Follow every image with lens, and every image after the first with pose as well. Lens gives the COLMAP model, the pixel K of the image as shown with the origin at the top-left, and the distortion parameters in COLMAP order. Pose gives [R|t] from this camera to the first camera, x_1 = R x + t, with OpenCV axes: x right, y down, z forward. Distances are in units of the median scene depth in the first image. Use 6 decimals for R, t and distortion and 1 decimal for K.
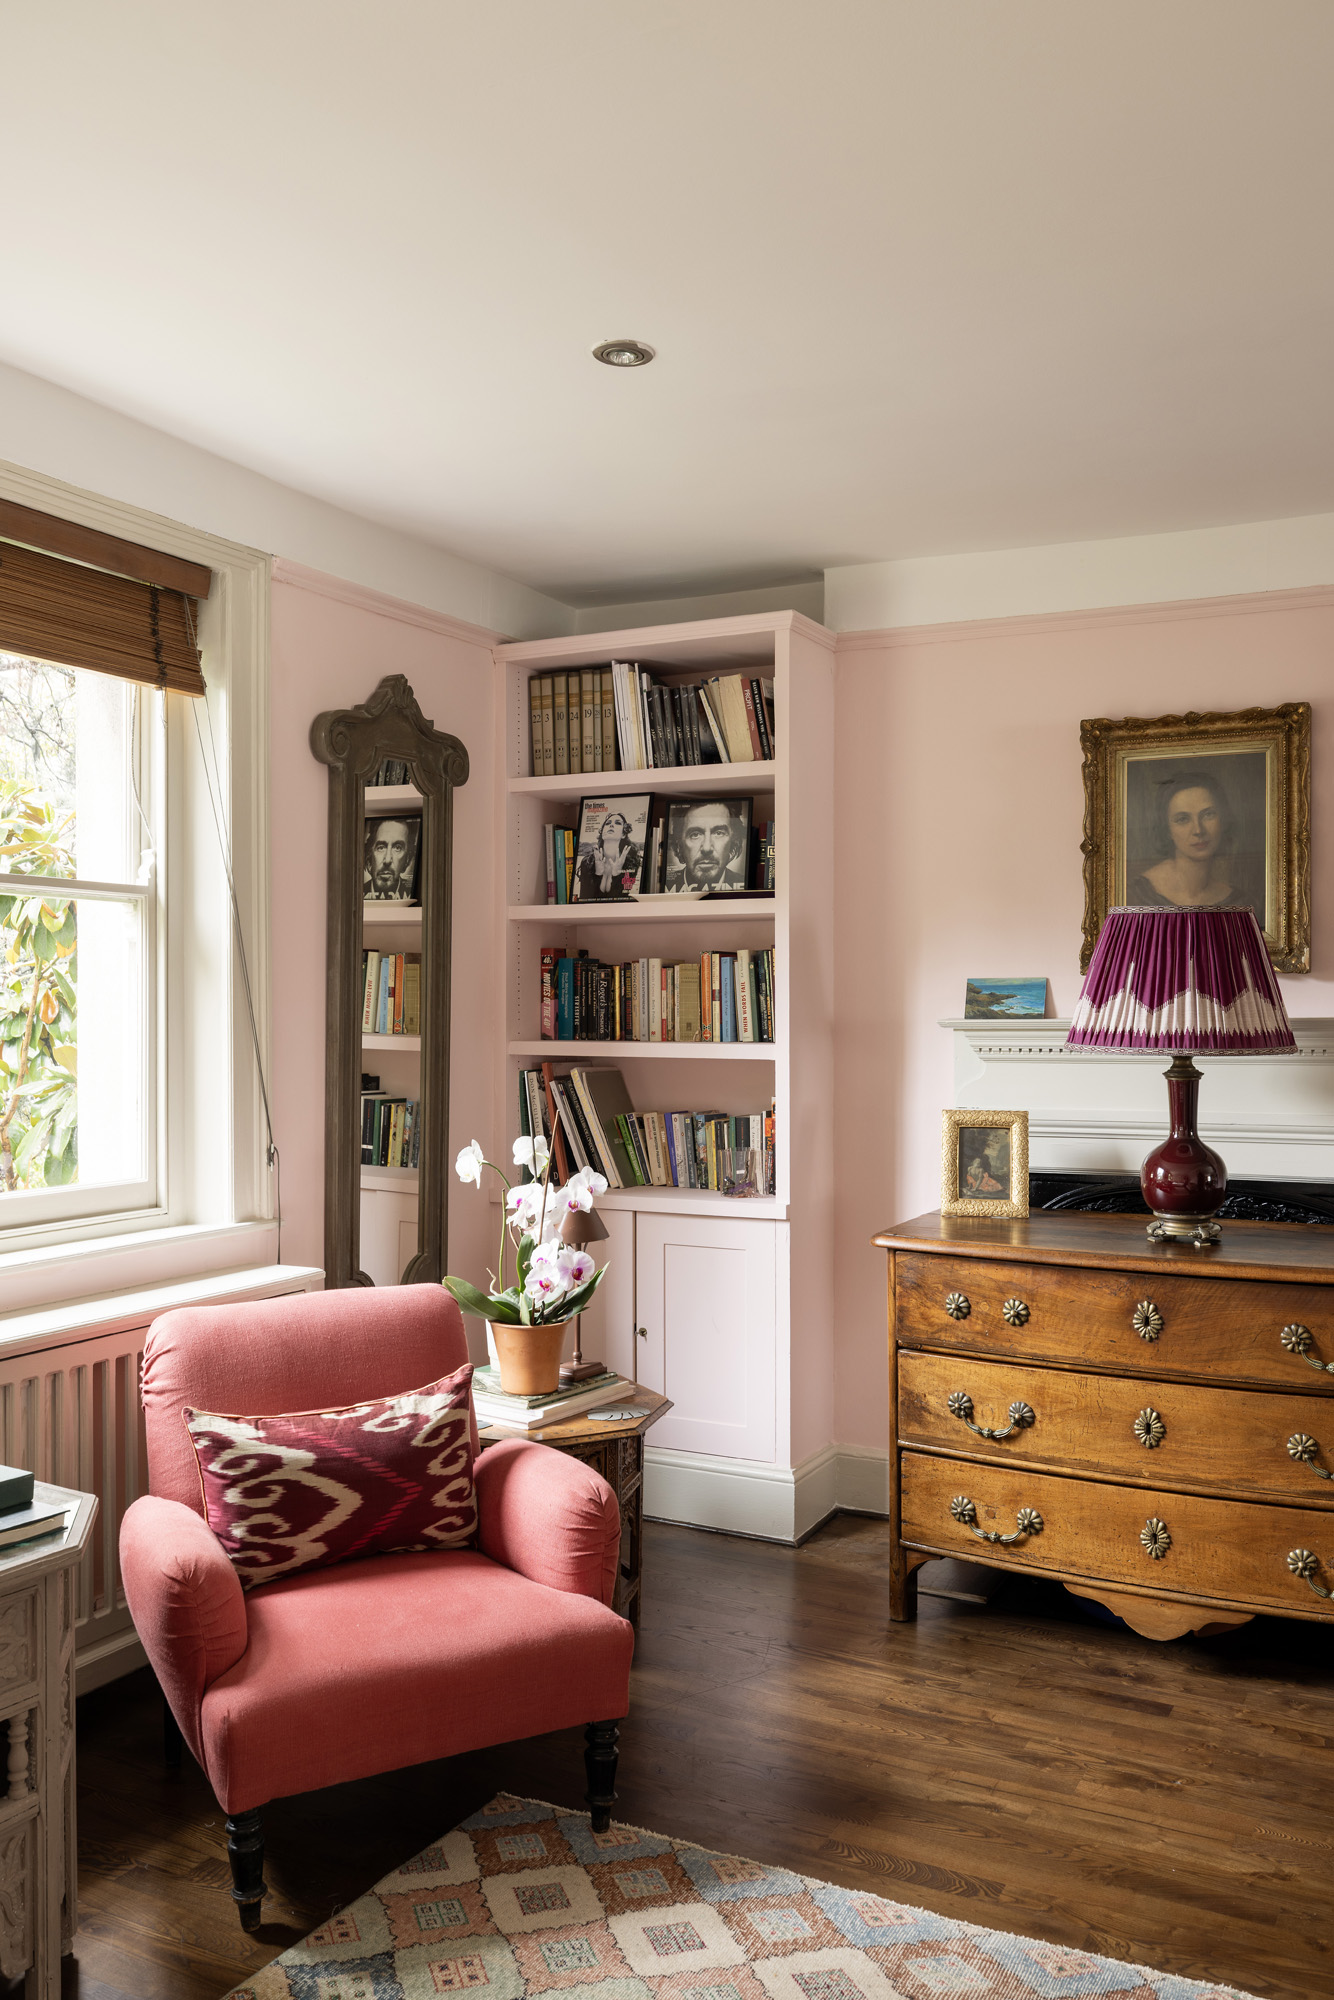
lens RADIAL K [[1648.8, 0, 664.4], [0, 1648.8, 996.5], [0, 0, 1]] dist [-0.000046, 0.000032]
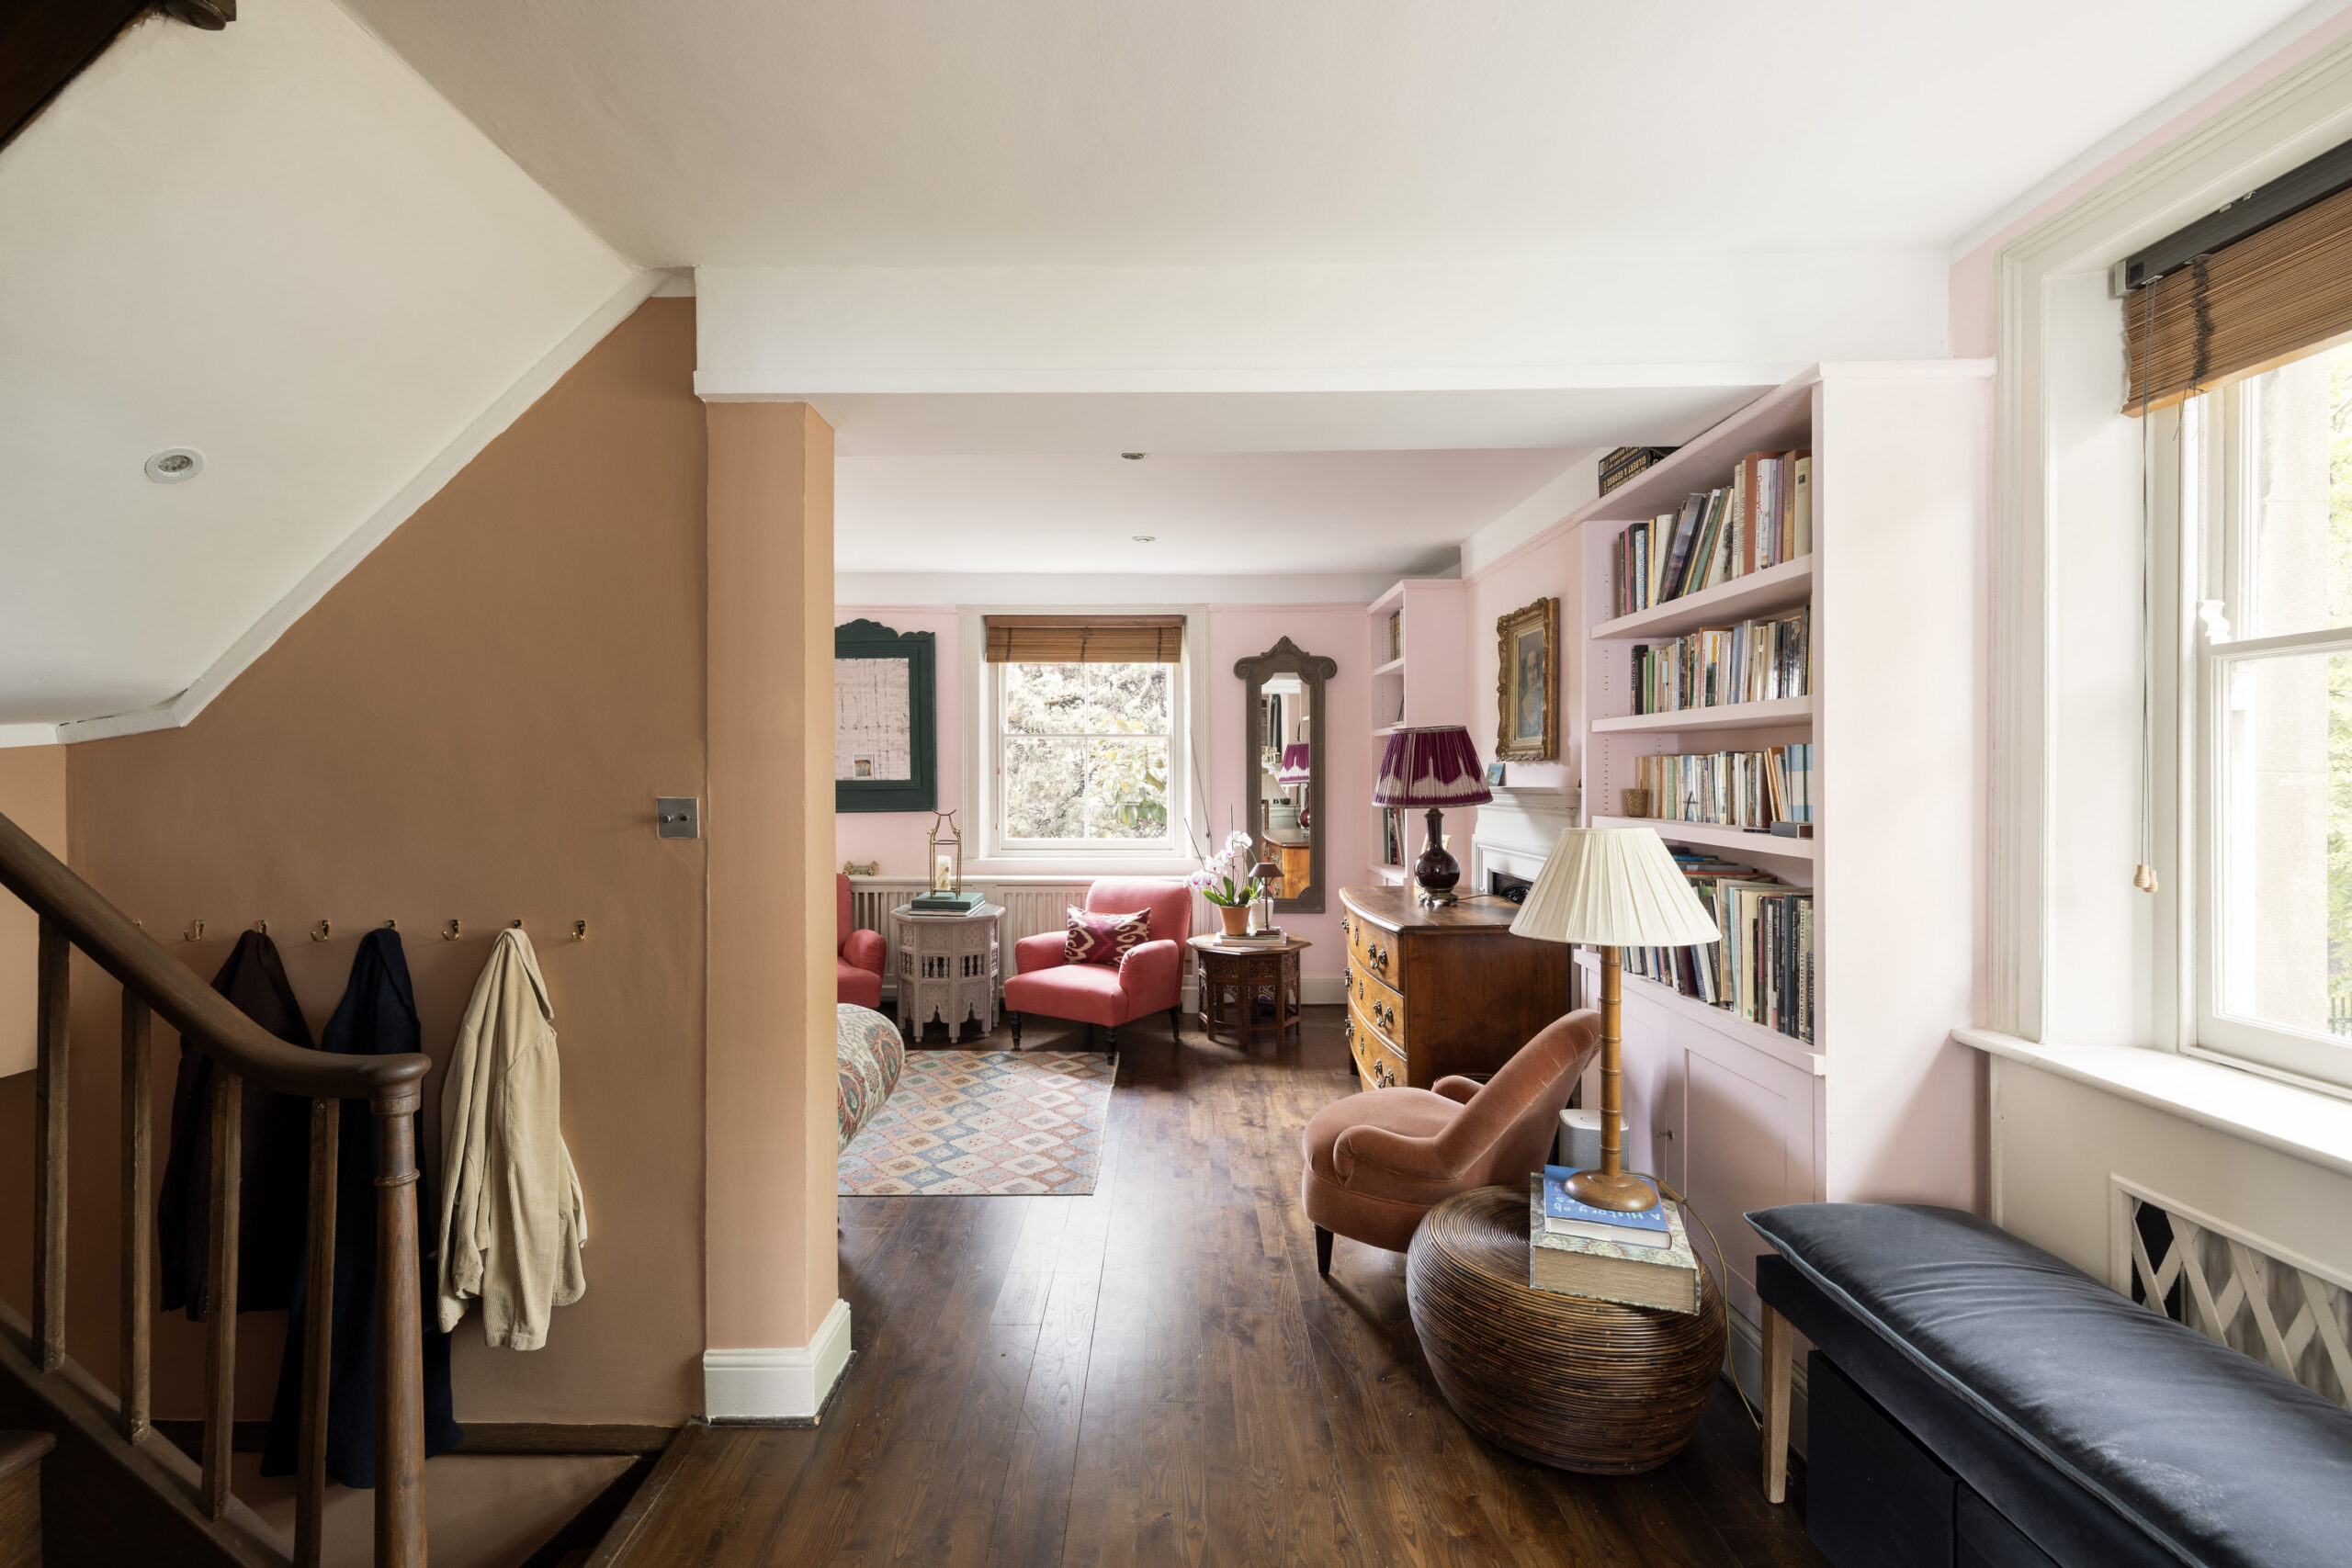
lens RADIAL K [[1054.6, 0, 1176.0], [0, 1054.6, 774.7], [0, 0, 1]] dist [-0.003023, -0.000258]
pose [[0.455740, 0.004122, -0.890103, 1.263568], [0.004294, 0.999967, 0.006829, -0.010059], [0.890103, -0.006934, 0.455708, 0.204761]]
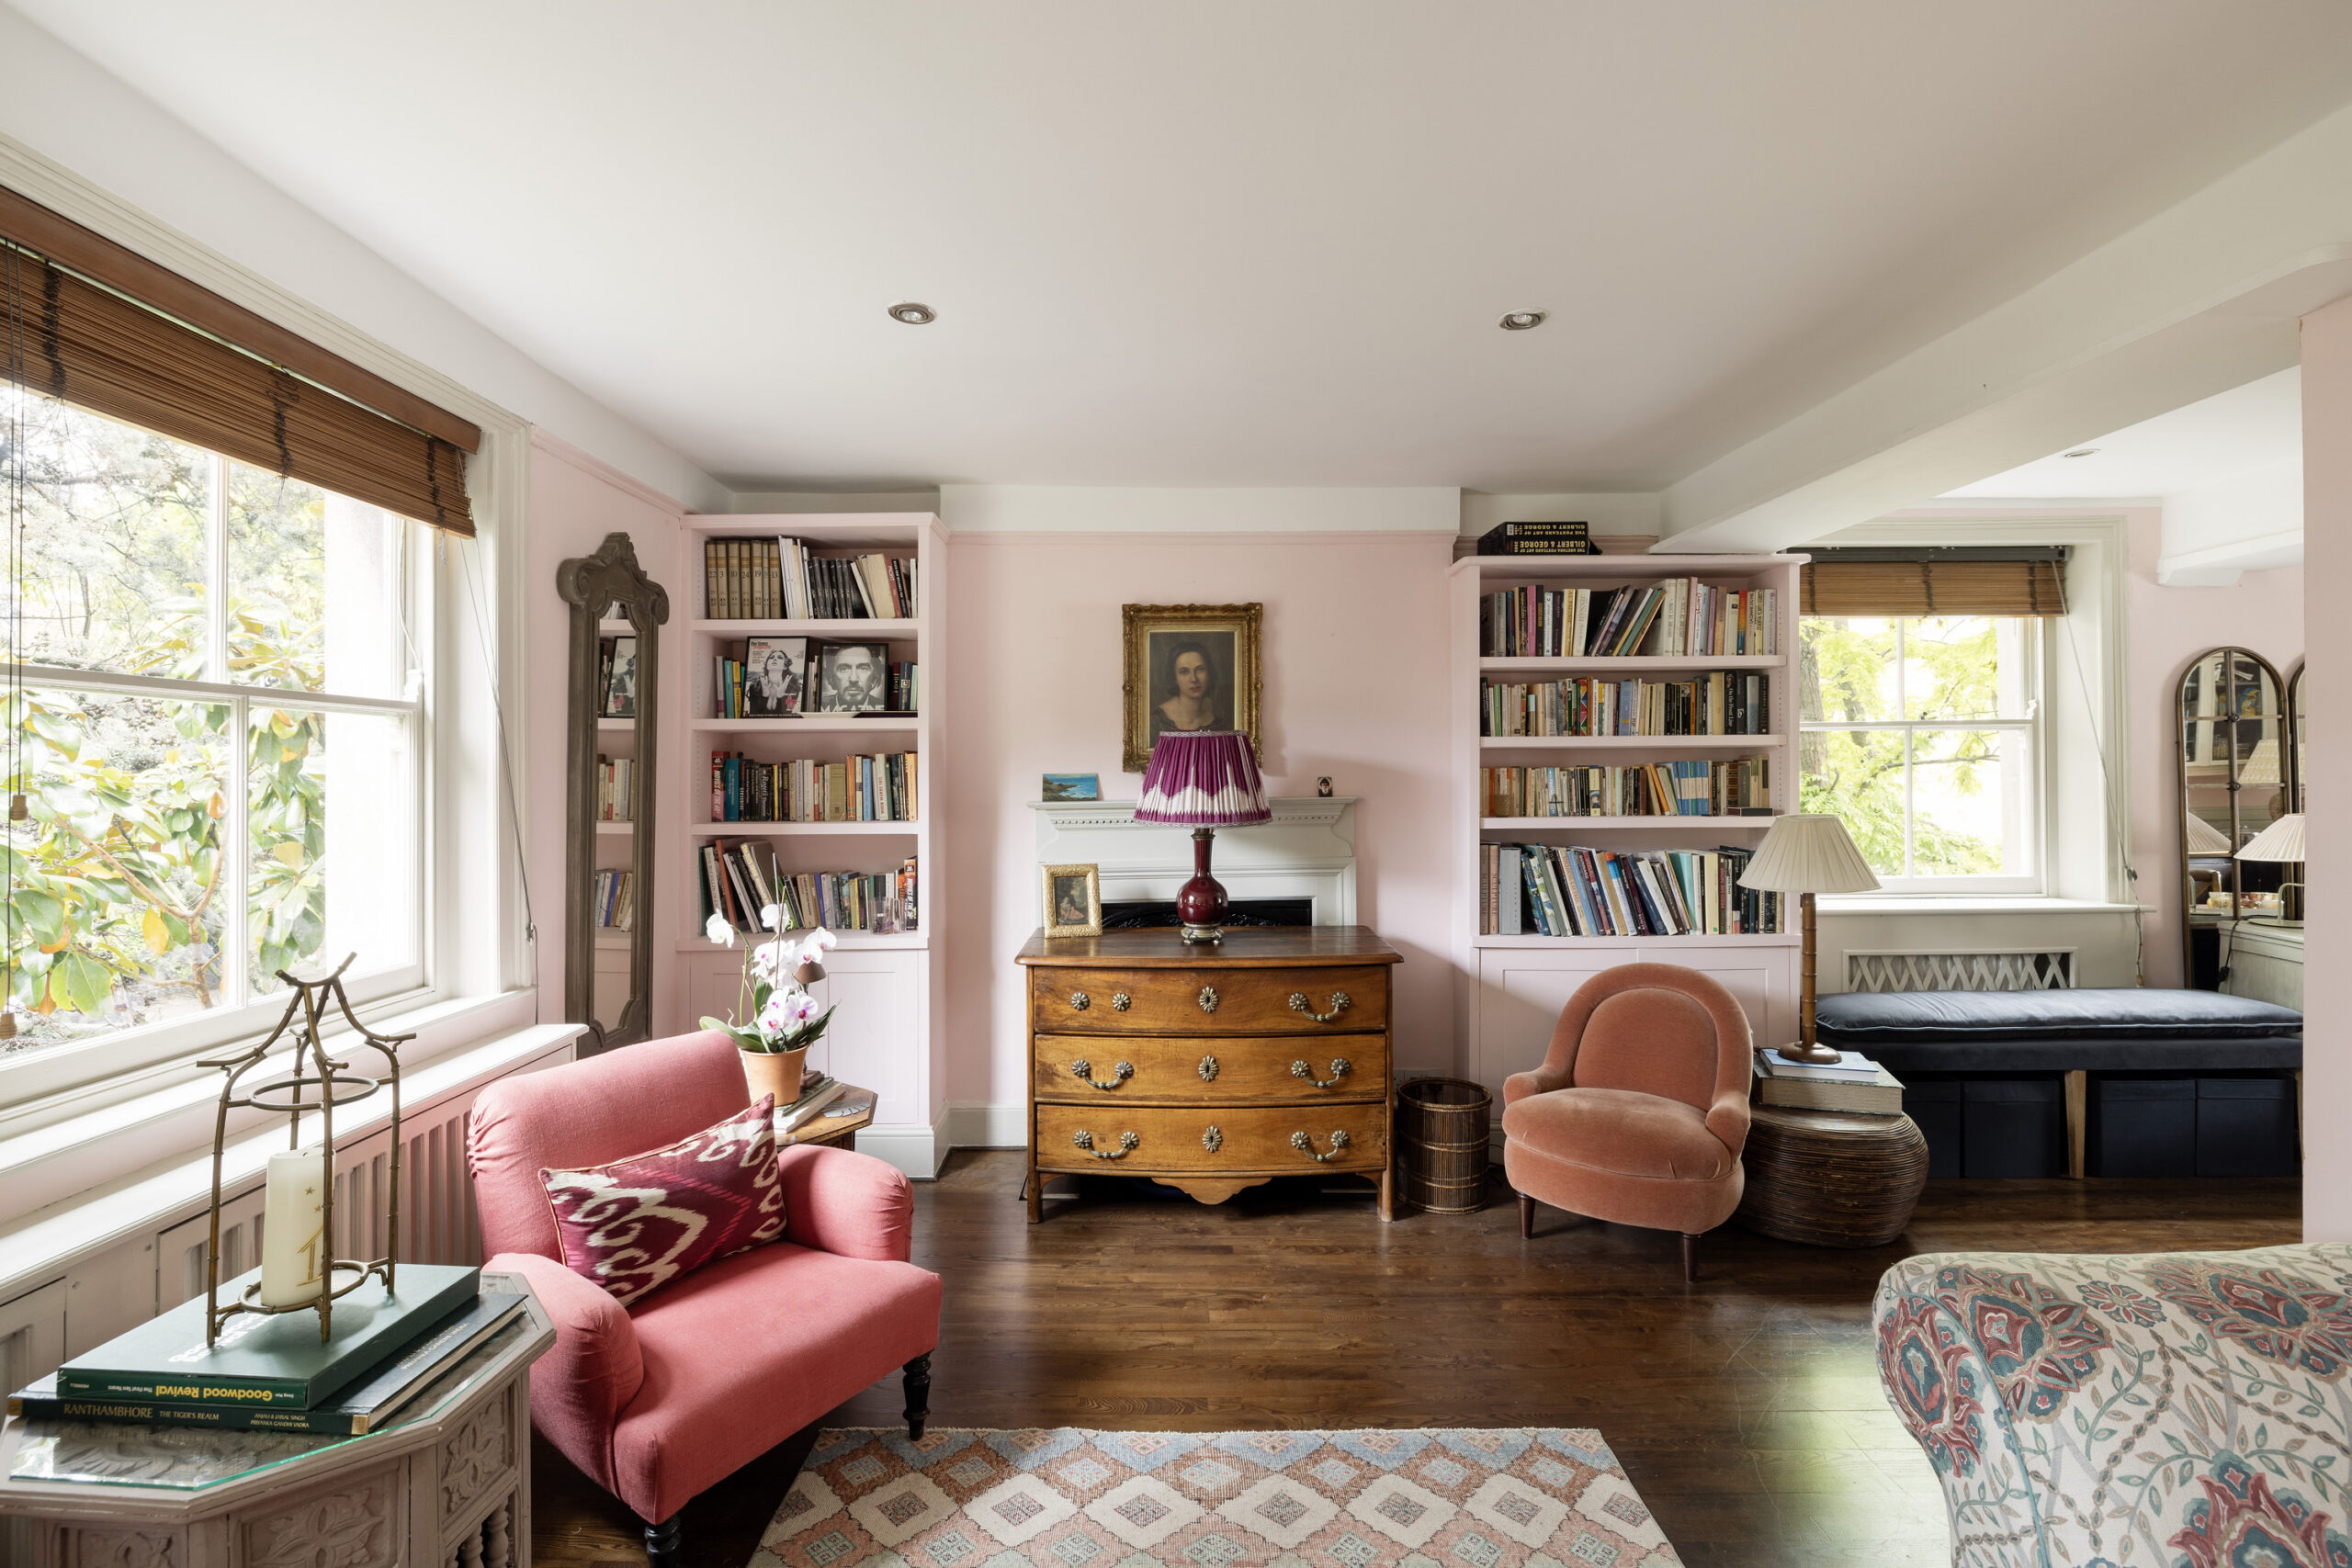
lens RADIAL K [[1076.3, 0, 1165.7], [0, 1076.3, 765.7], [0, 0, 1]] dist [-0.009036, 0.002707]
pose [[0.889791, -0.004056, 0.456351, -0.191719], [0.005373, 0.999984, -0.001588, -0.019782], [-0.456337, 0.003865, 0.889799, 0.115081]]
